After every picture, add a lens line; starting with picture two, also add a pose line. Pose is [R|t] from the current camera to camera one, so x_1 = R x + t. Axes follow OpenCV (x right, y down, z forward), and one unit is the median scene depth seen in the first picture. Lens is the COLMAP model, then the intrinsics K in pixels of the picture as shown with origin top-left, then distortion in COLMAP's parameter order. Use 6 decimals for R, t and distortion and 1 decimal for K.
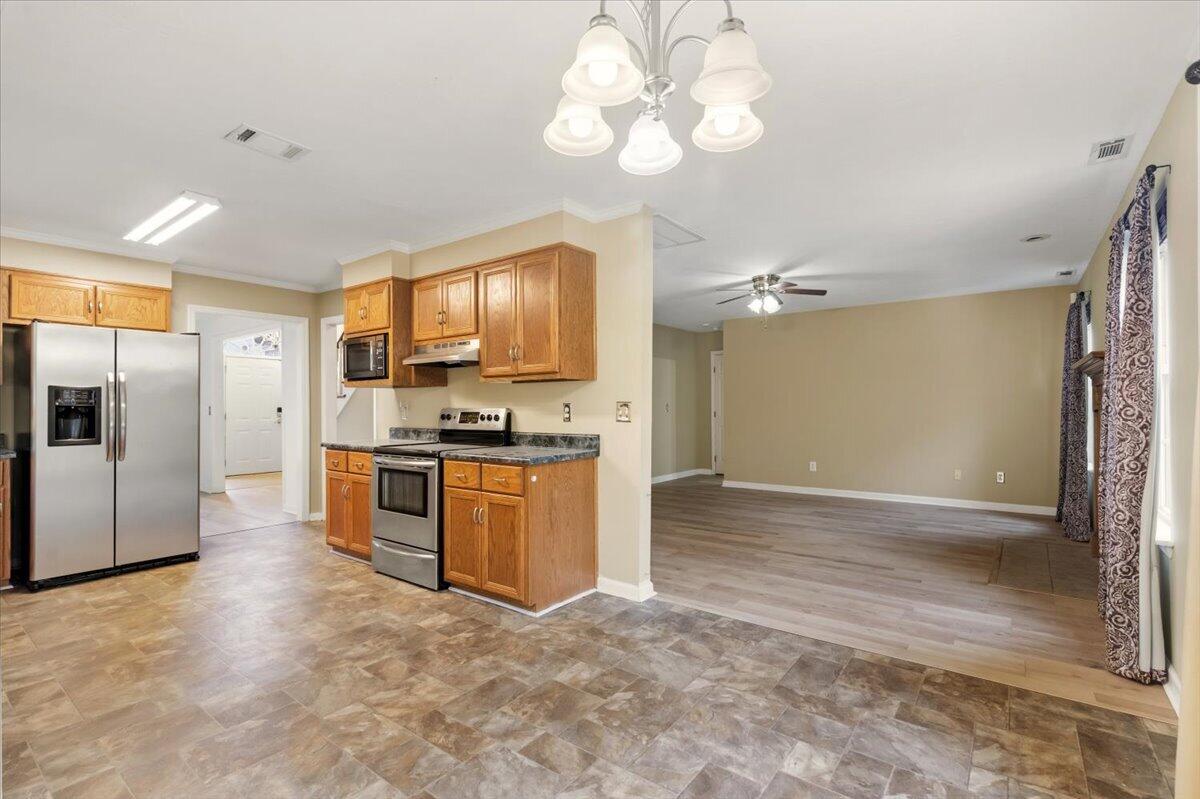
lens RADIAL K [[544.3, 0, 608.5], [0, 544.3, 405.4], [0, 0, 1]] dist [-0.008275, 0.003048]
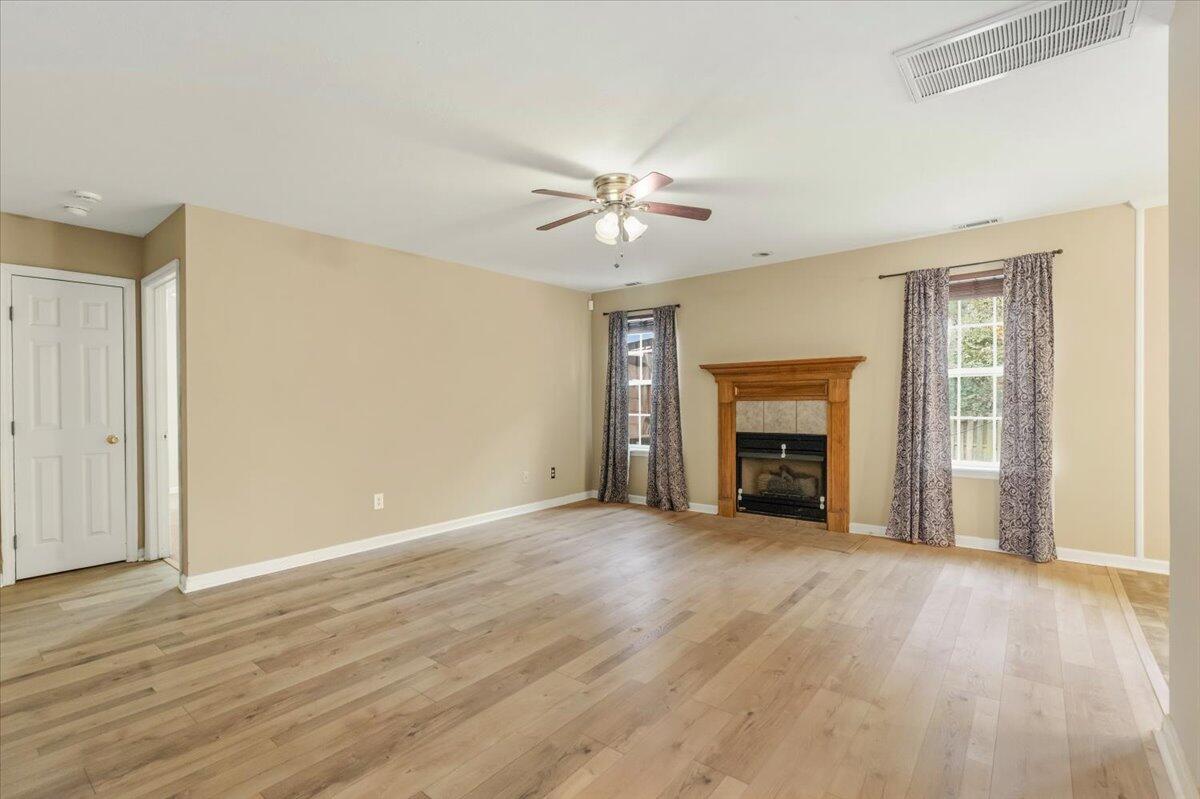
lens RADIAL K [[544.3, 0, 599.2], [0, 544.3, 400.6], [0, 0, 1]] dist [-0.008275, 0.003048]
pose [[0.031606, 0.001669, 0.999499, -0.351731], [0.010916, 0.999938, -0.002015, 0.004361], [-0.999441, 0.010974, 0.031586, 1.135169]]
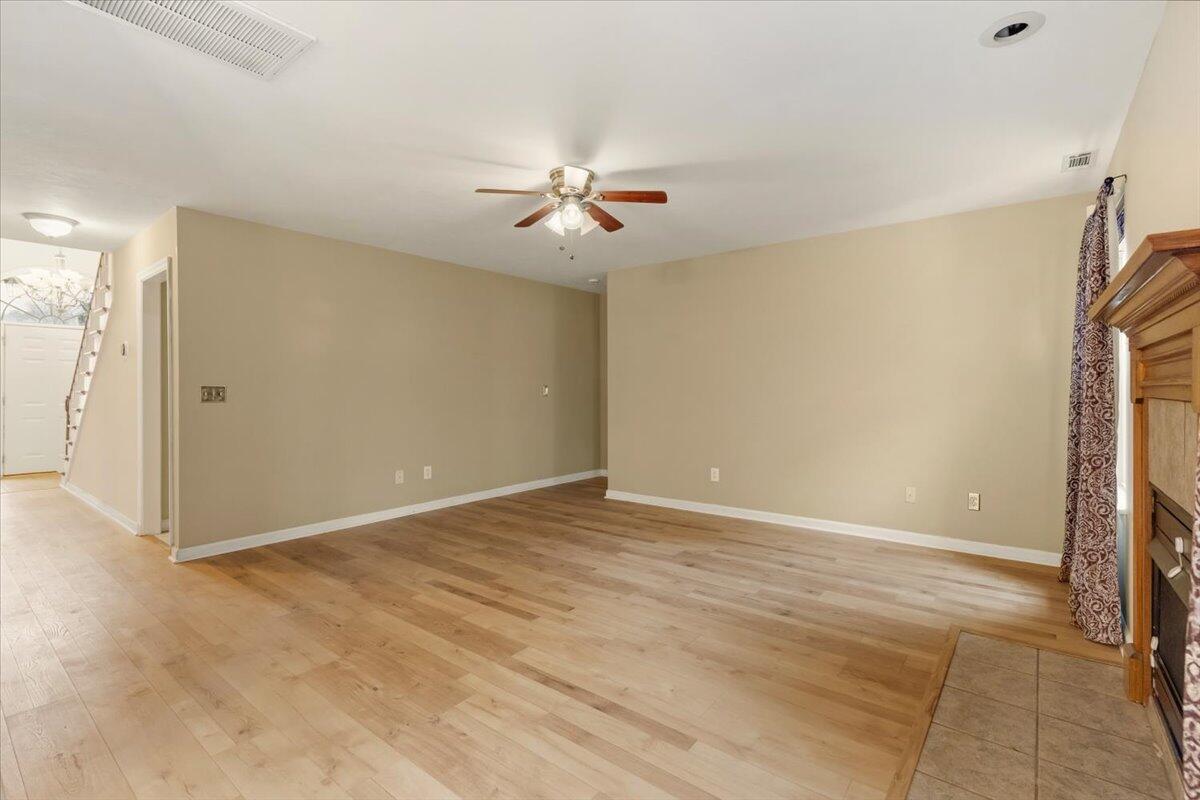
lens RADIAL K [[544.3, 0, 607.6], [0, 544.3, 392.1], [0, 0, 1]] dist [-0.008275, 0.003048]
pose [[0.999840, 0.001938, -0.017764, 0.387149], [-0.001790, 0.999964, 0.008326, -0.000882], [0.017780, -0.008292, 0.999808, 0.453156]]
